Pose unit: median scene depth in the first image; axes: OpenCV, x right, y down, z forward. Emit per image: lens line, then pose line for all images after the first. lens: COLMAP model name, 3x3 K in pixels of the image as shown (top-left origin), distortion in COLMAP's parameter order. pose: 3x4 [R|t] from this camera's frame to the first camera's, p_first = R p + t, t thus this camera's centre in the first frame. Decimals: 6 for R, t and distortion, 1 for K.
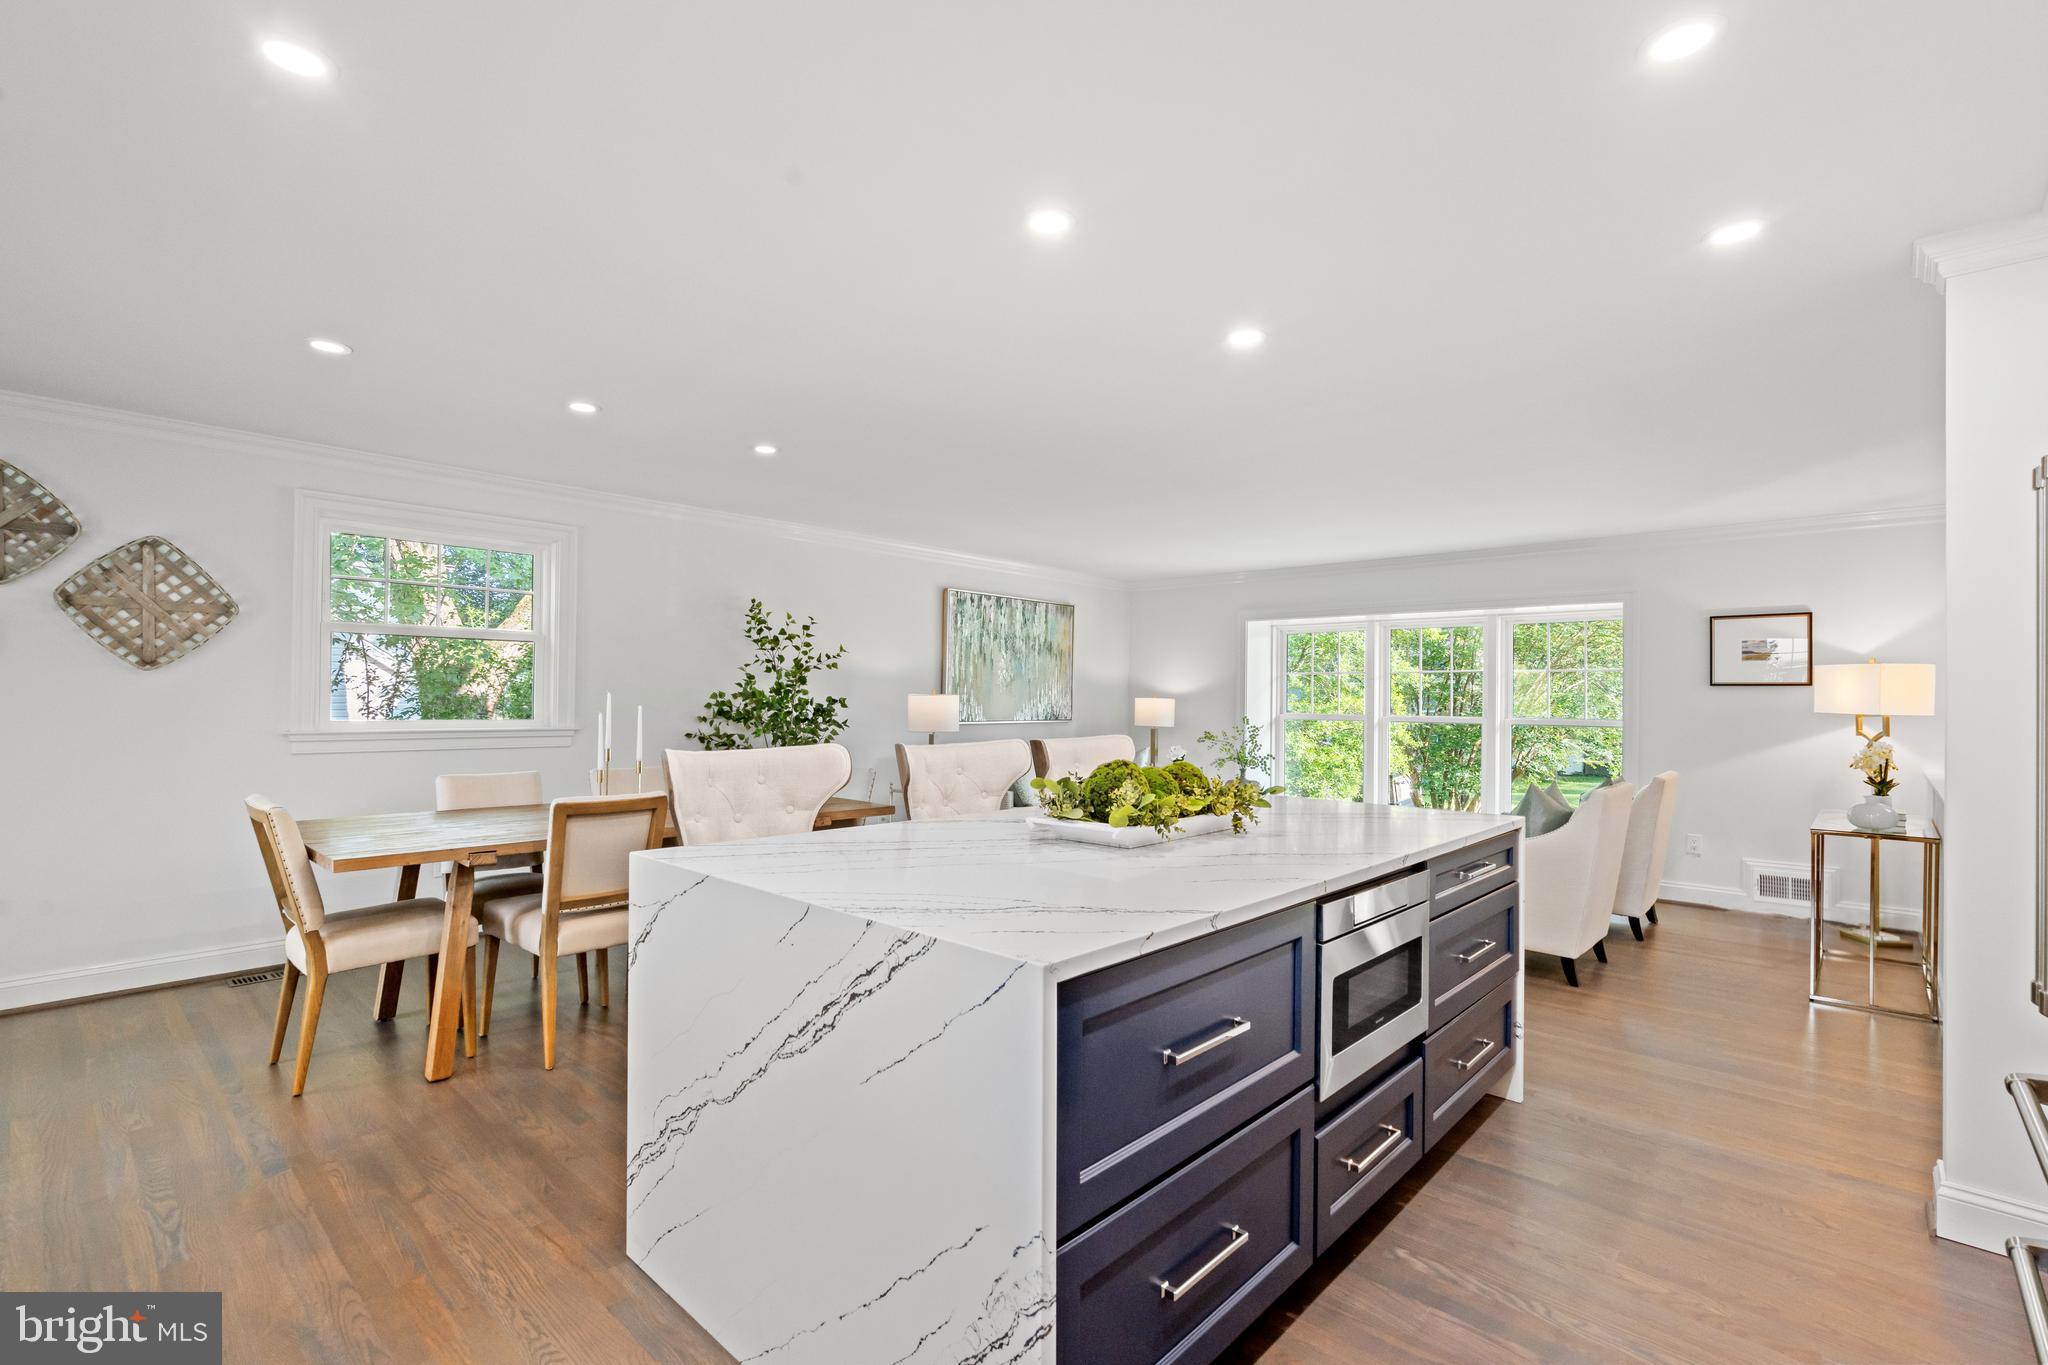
lens RADIAL K [[928.4, 0, 1023.7], [0, 928.4, 681.6], [0, 0, 1]] dist [-0.001319, 0.000935]
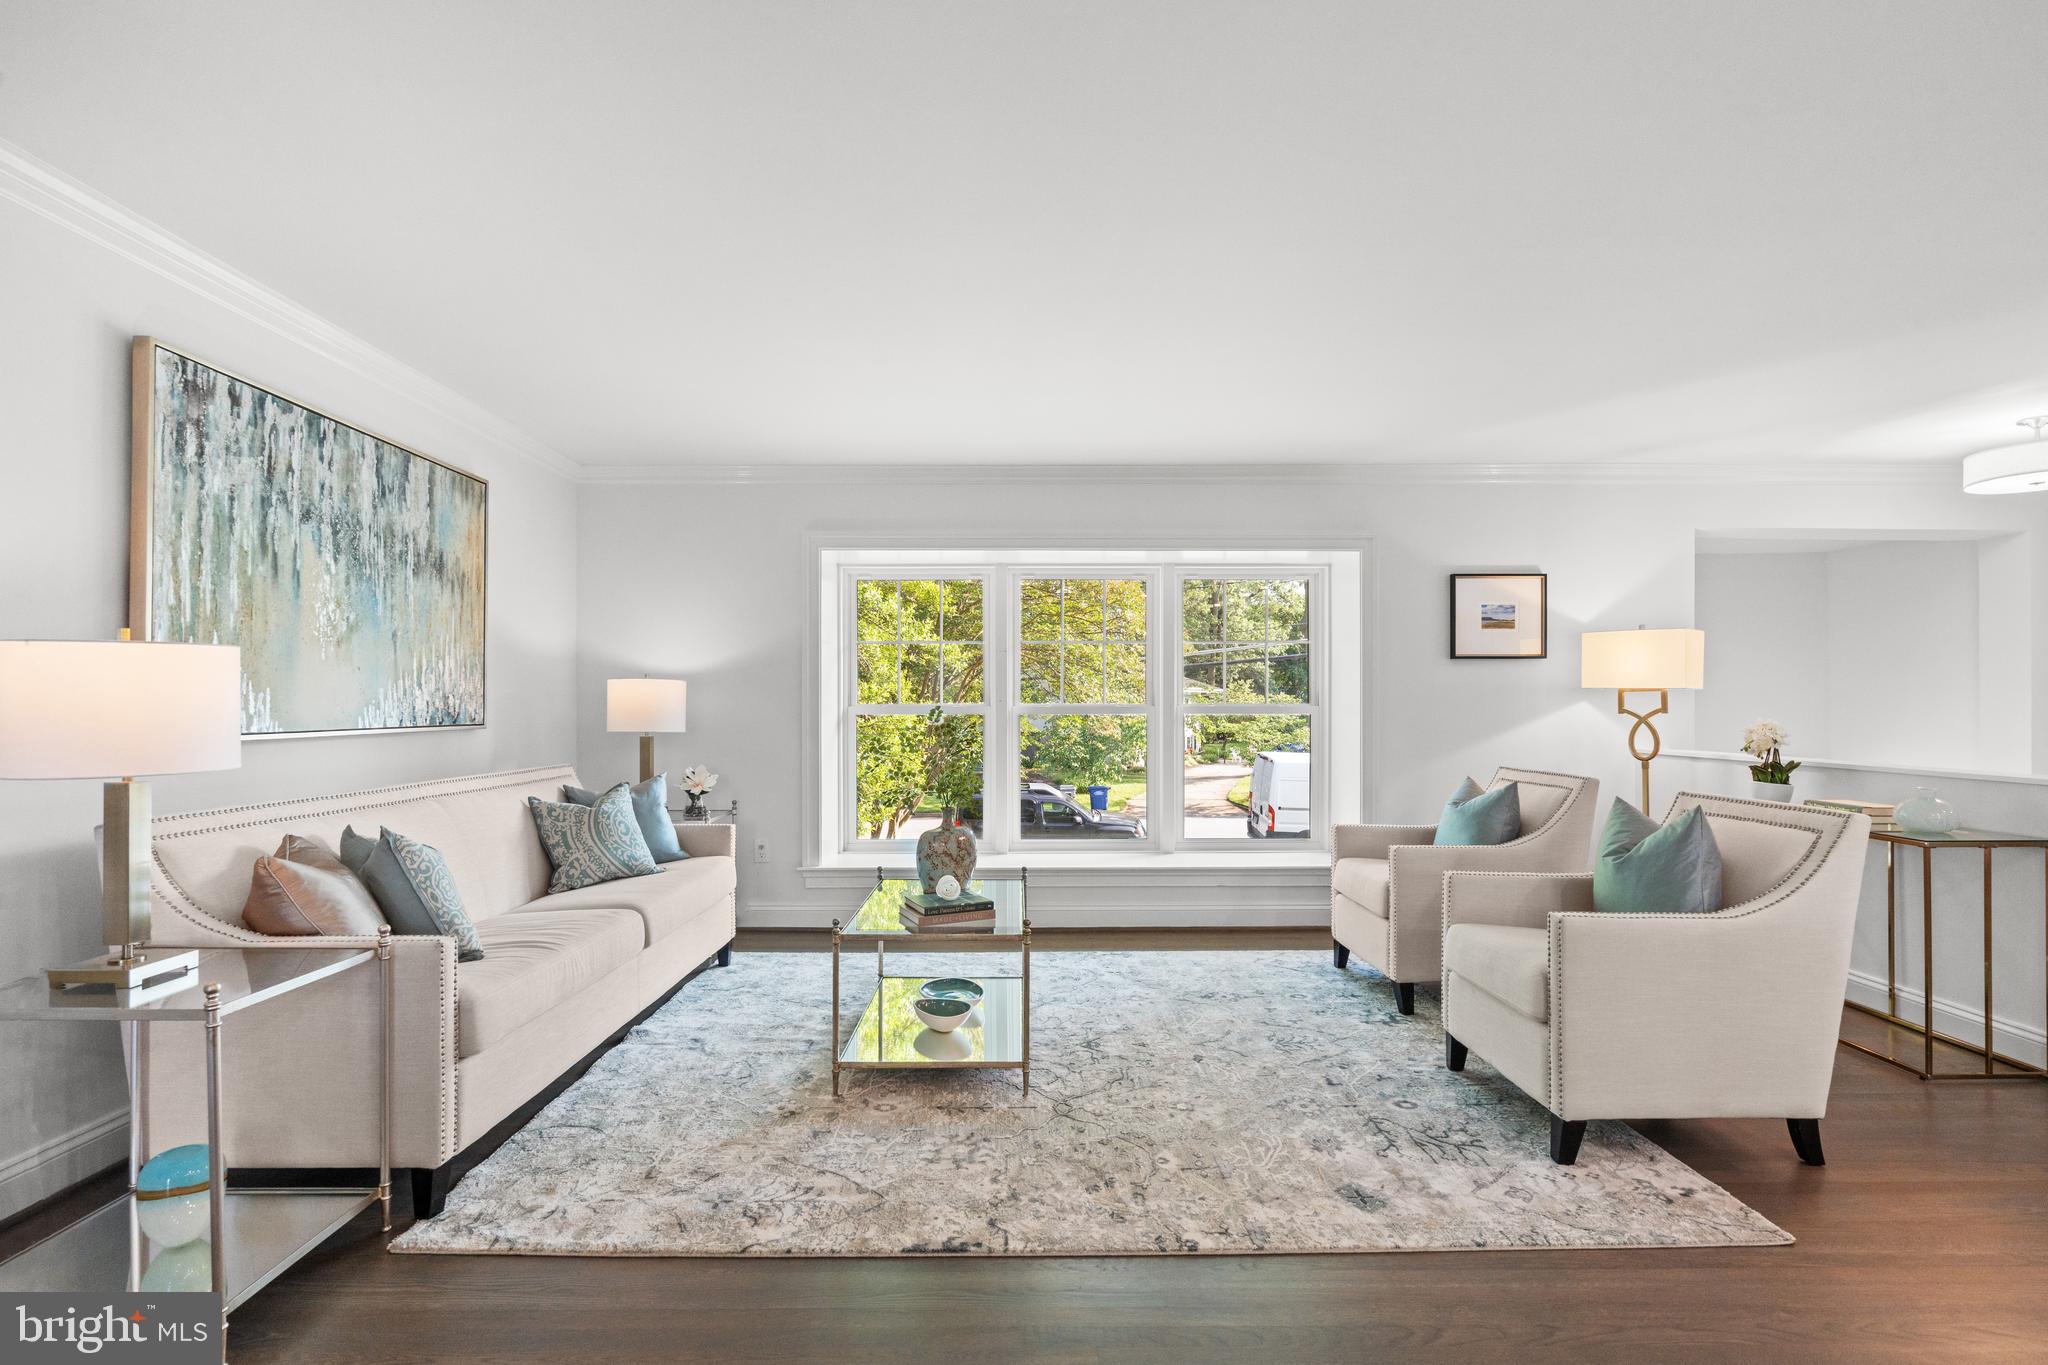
lens RADIAL K [[928.4, 0, 1031.5], [0, 928.4, 694.3], [0, 0, 1]] dist [-0.001319, 0.000935]
pose [[0.723130, -0.006514, 0.690682, -0.080965], [-0.002490, 0.999924, 0.012037, 0.021657], [-0.690708, -0.010424, 0.723059, 0.525040]]
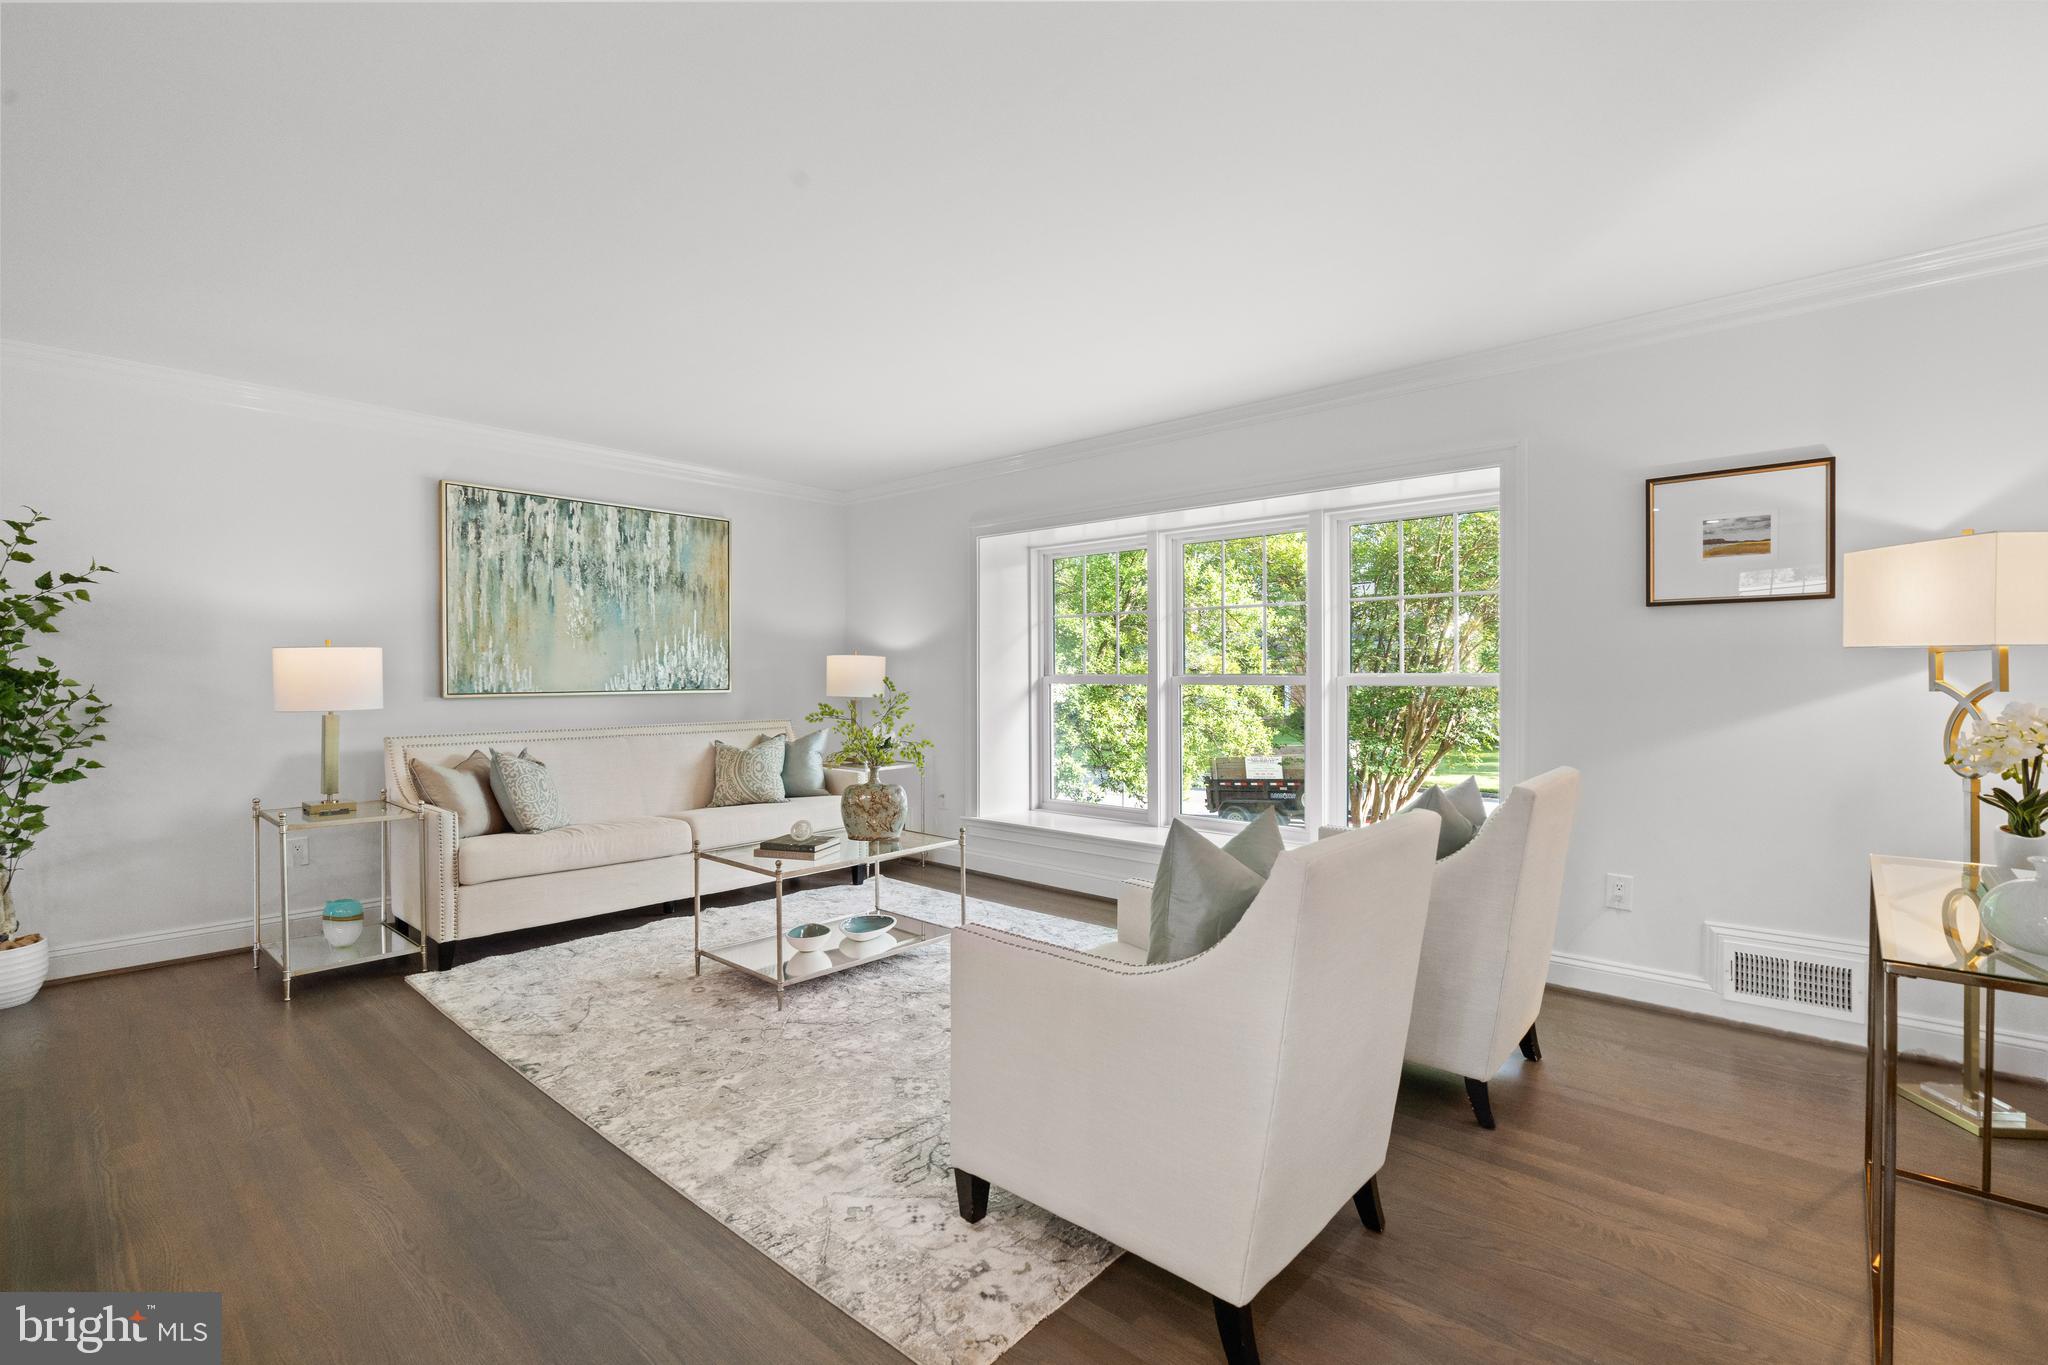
lens RADIAL K [[928.4, 0, 1019.5], [0, 928.4, 675.3], [0, 0, 1]] dist [-0.001319, 0.000935]
pose [[0.999779, -0.015602, 0.014091, 0.284691], [0.015310, 0.999671, 0.020556, 0.022499], [-0.014407, -0.020336, 0.999689, 0.359911]]
